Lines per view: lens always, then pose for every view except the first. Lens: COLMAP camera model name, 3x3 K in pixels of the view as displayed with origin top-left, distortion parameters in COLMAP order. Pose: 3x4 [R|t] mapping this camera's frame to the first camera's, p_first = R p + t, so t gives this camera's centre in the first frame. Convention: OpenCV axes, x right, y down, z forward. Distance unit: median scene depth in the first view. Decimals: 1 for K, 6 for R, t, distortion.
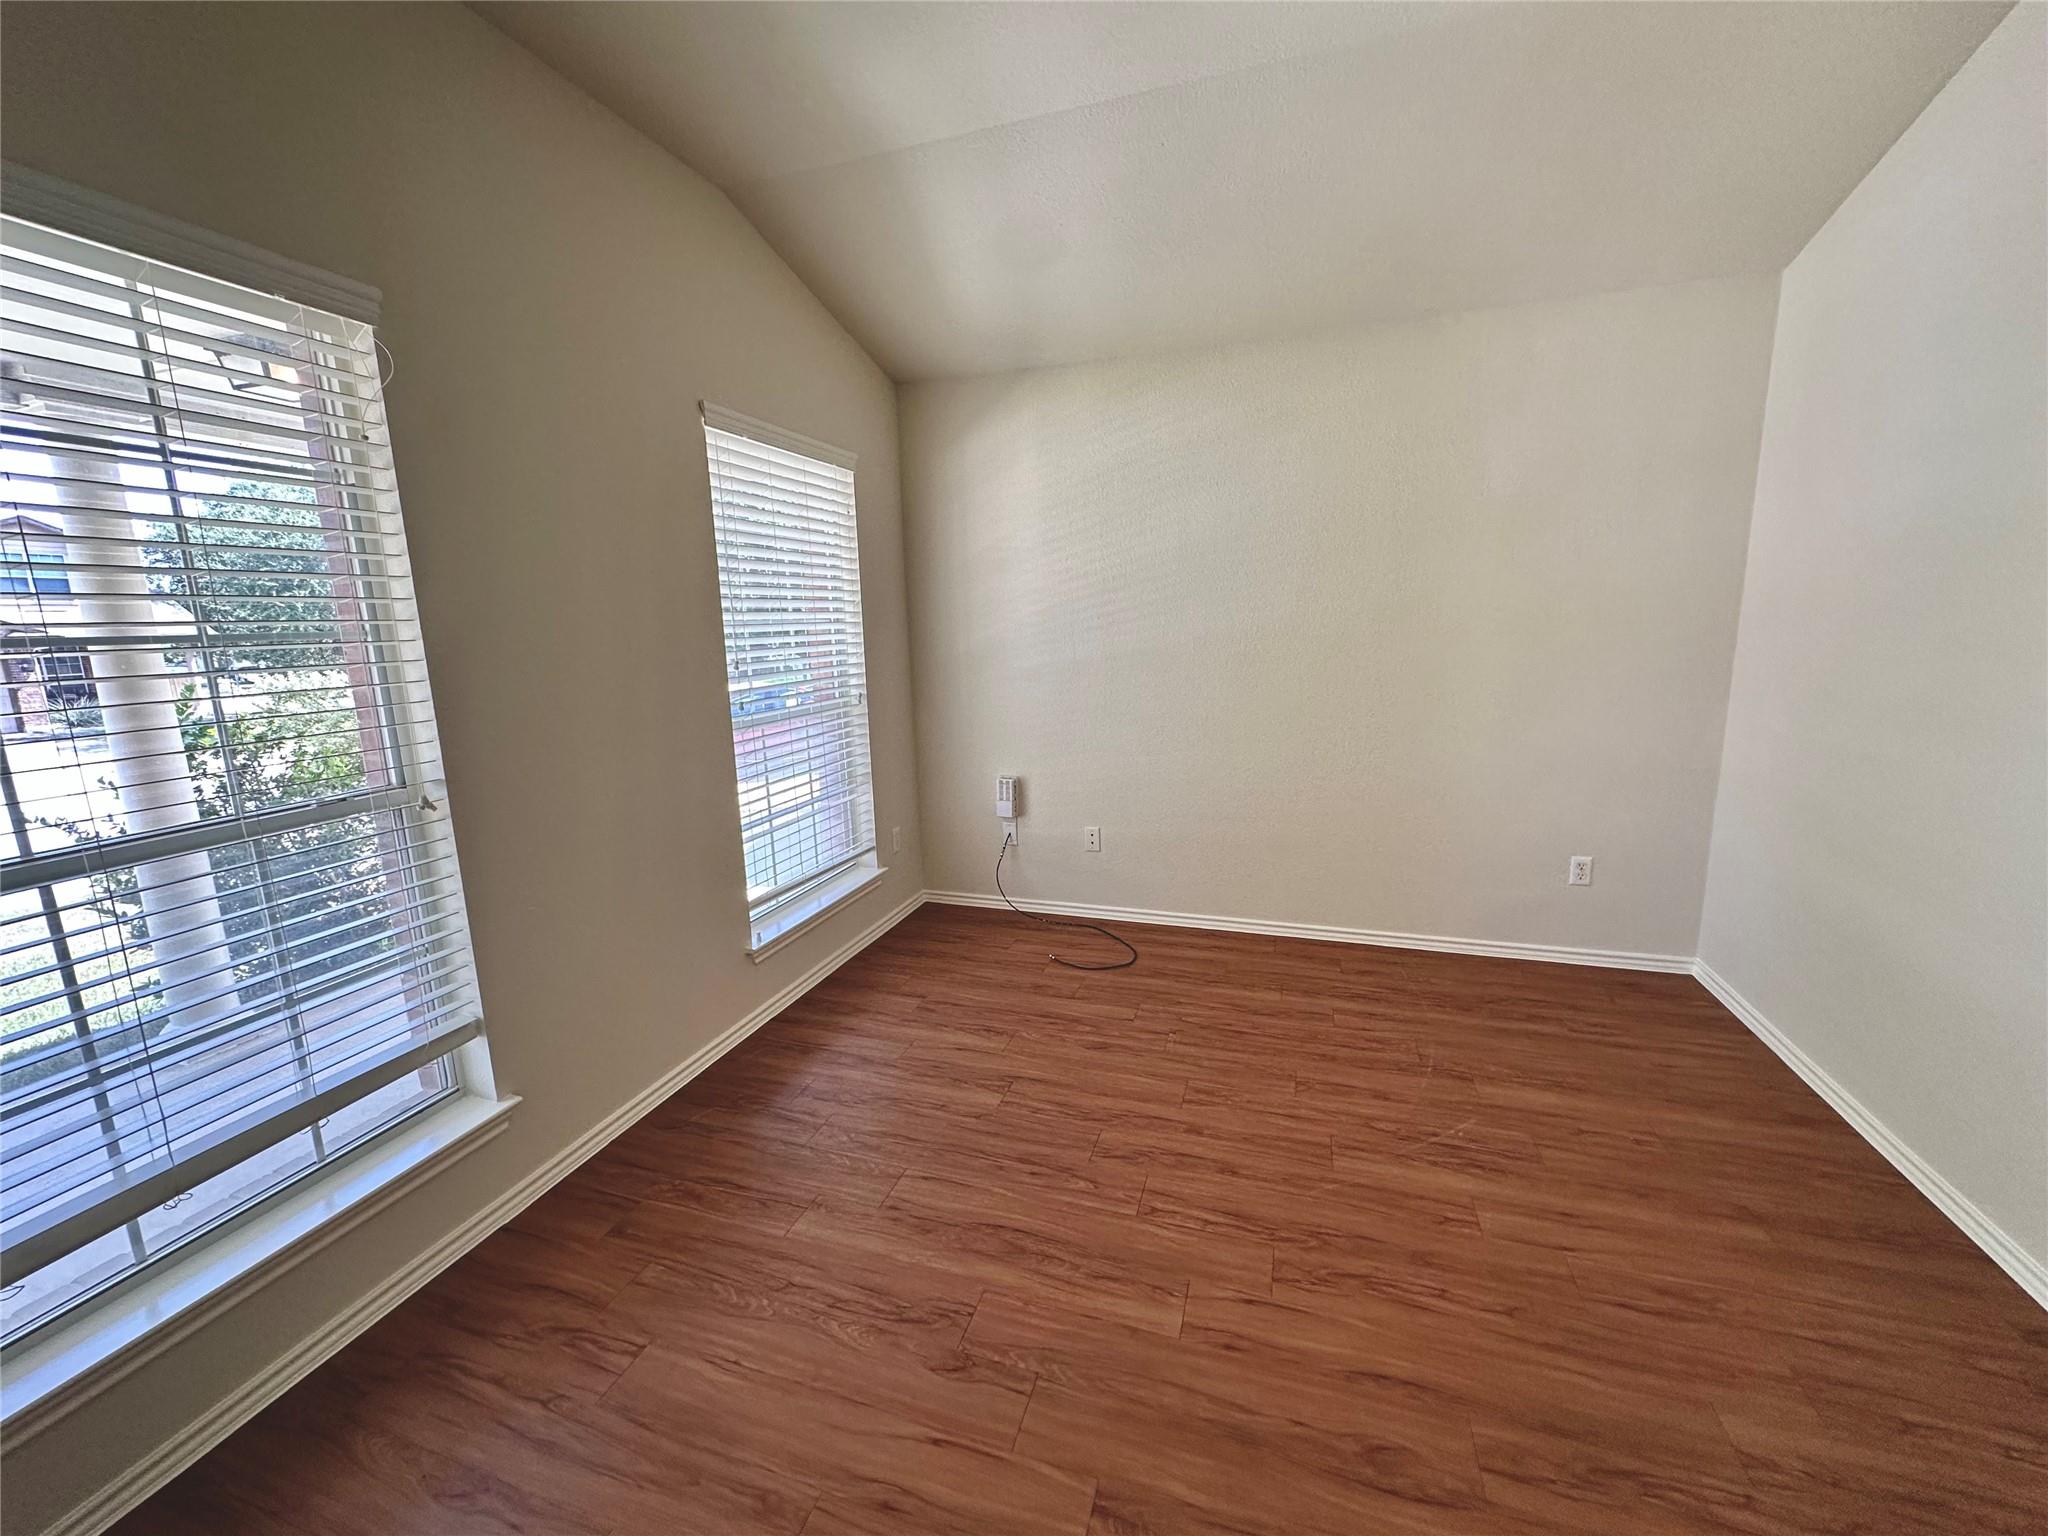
lens RADIAL K [[811.2, 0, 1026.8], [0, 811.2, 776.4], [0, 0, 1]] dist [-0.003737, 0.001025]
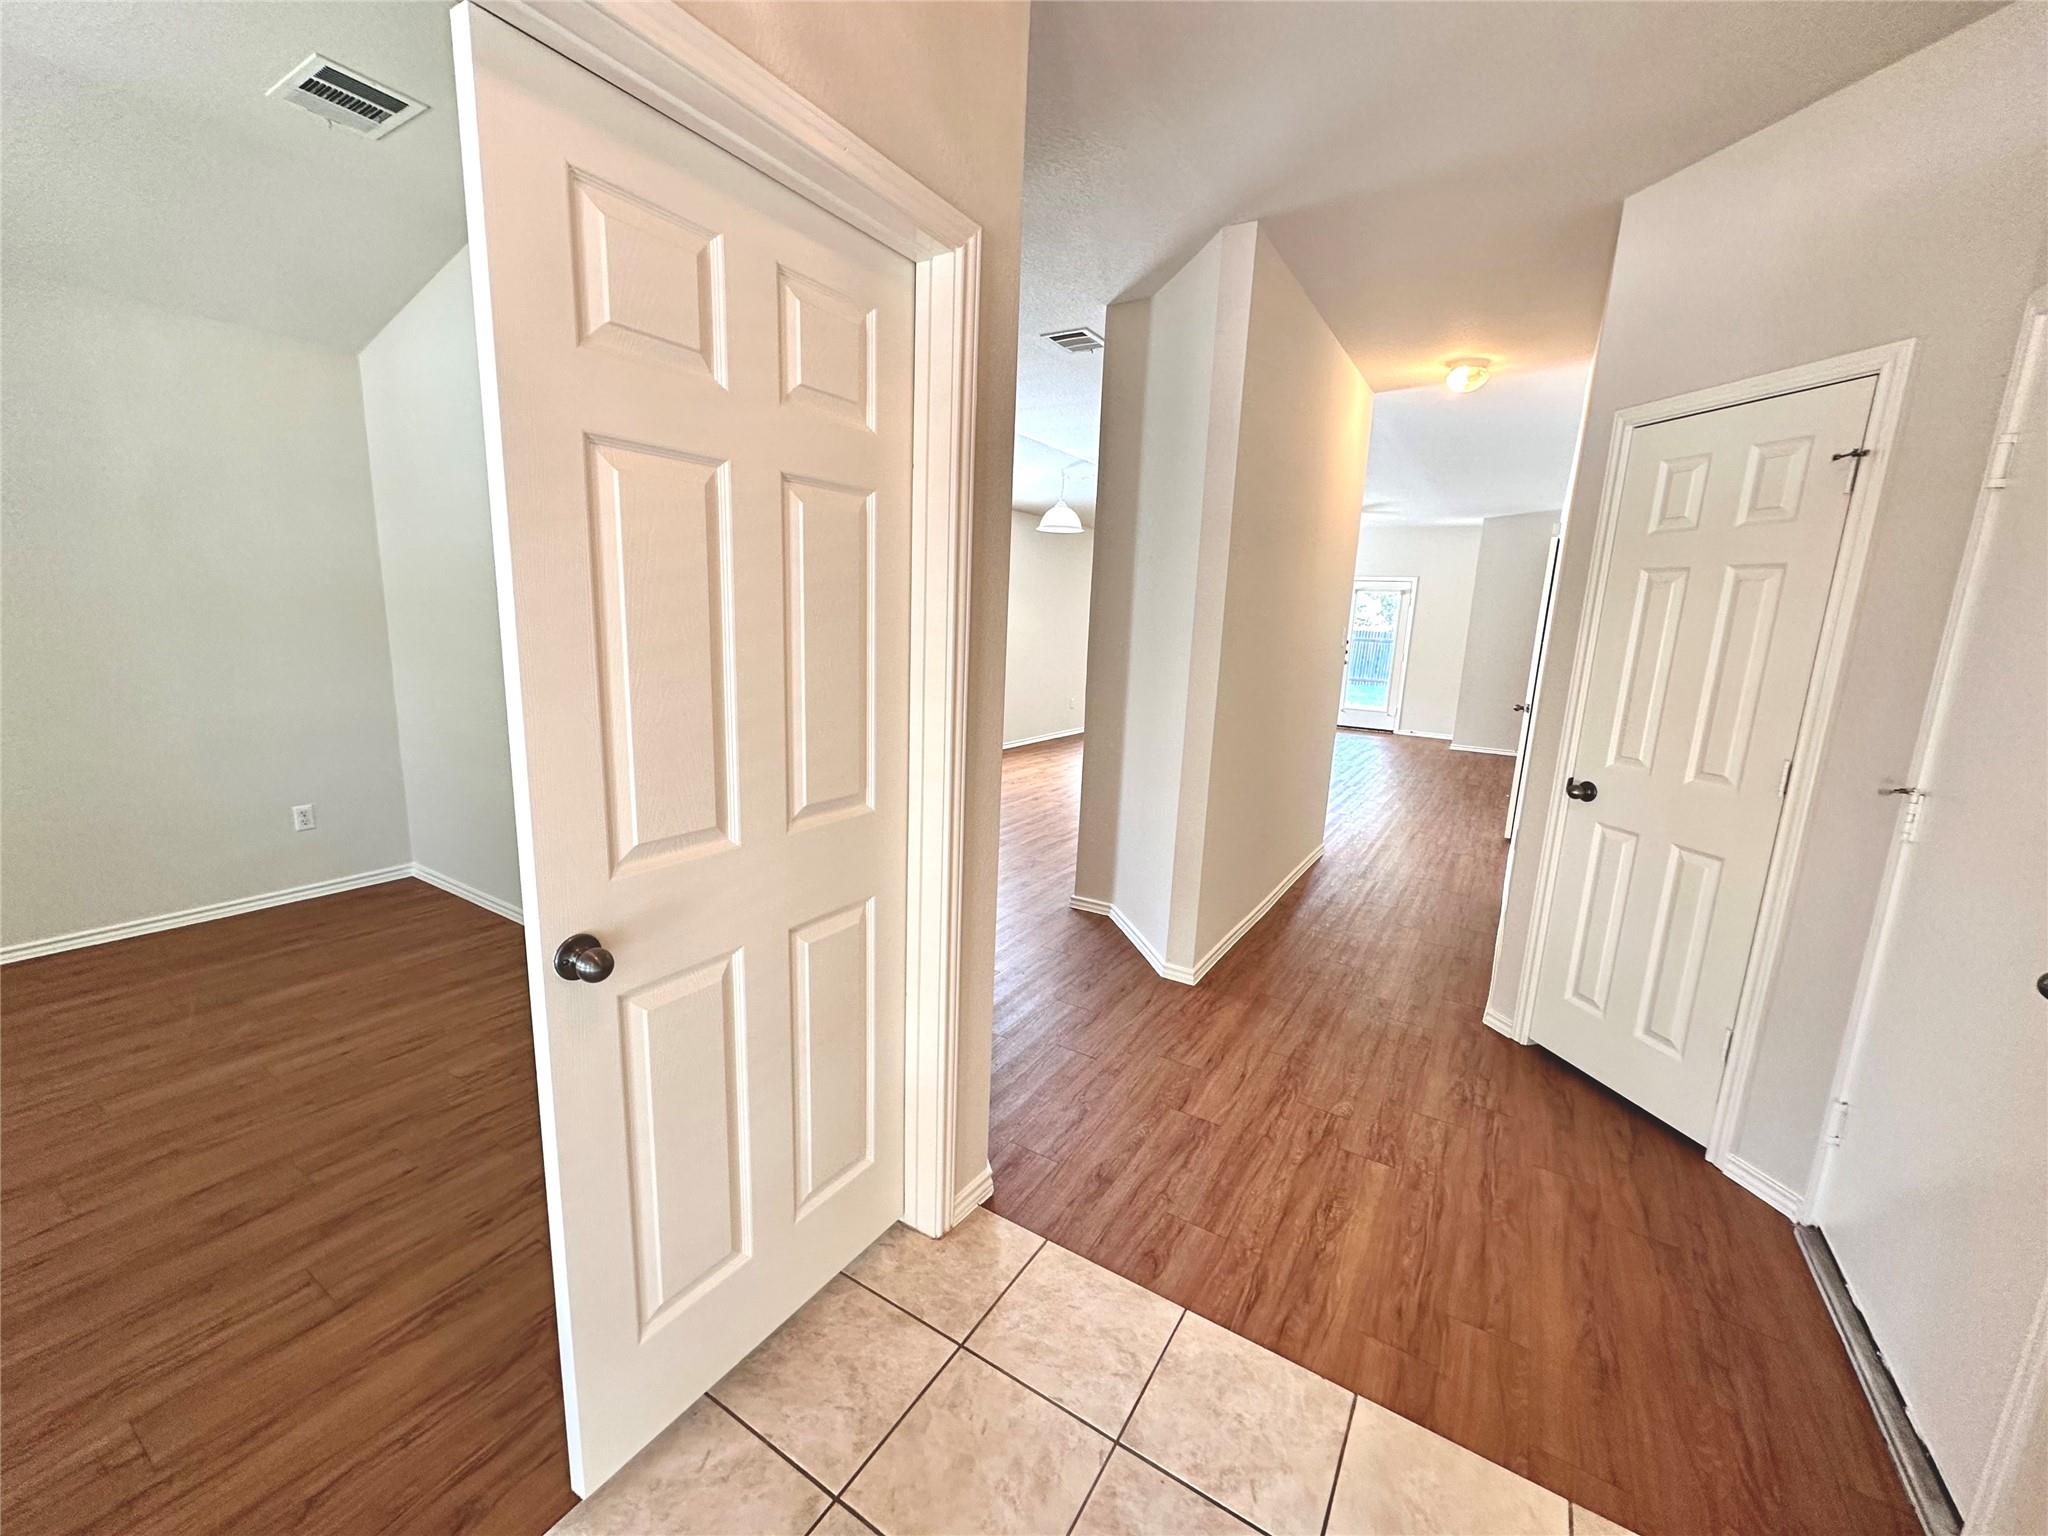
lens RADIAL K [[811.2, 0, 1024.5], [0, 811.2, 777.0], [0, 0, 1]] dist [-0.003737, 0.001025]
pose [[0.233105, -0.148010, 0.961122, -0.258993], [0.136409, 0.983554, 0.118380, 0.079621], [-0.962837, 0.103511, 0.249462, -0.410422]]
